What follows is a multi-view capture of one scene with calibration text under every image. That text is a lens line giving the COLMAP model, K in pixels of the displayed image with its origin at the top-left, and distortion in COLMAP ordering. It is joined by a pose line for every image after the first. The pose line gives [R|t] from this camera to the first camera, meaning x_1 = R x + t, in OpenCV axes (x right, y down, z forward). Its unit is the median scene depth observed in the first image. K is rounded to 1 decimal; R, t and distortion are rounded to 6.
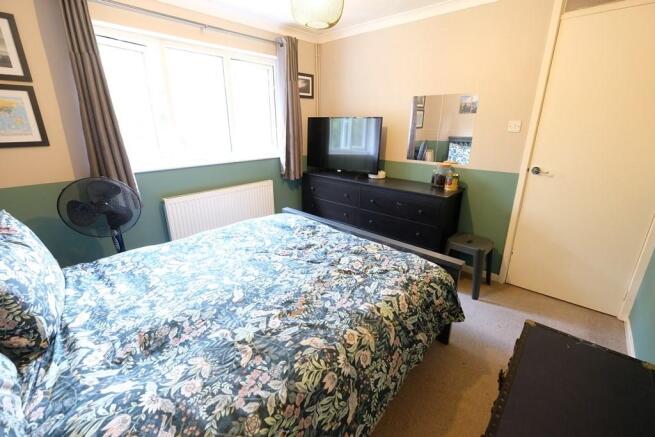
lens RADIAL K [[284.2, 0, 329.7], [0, 284.2, 214.7], [0, 0, 1]] dist [-0.001346, -0.000336]
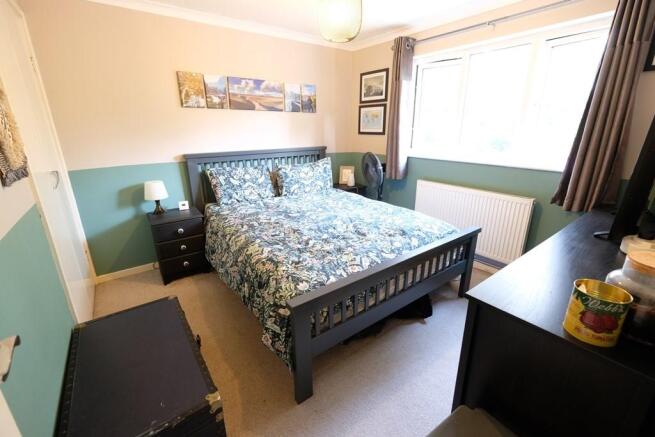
lens RADIAL K [[284.2, 0, 329.7], [0, 284.2, 214.7], [0, 0, 1]] dist [-0.001346, -0.000336]
pose [[-0.194857, 0.297113, -0.934748, 1.085932], [-0.292449, 0.892068, 0.344511, -0.337565], [0.936218, 0.340496, -0.086936, 1.084659]]
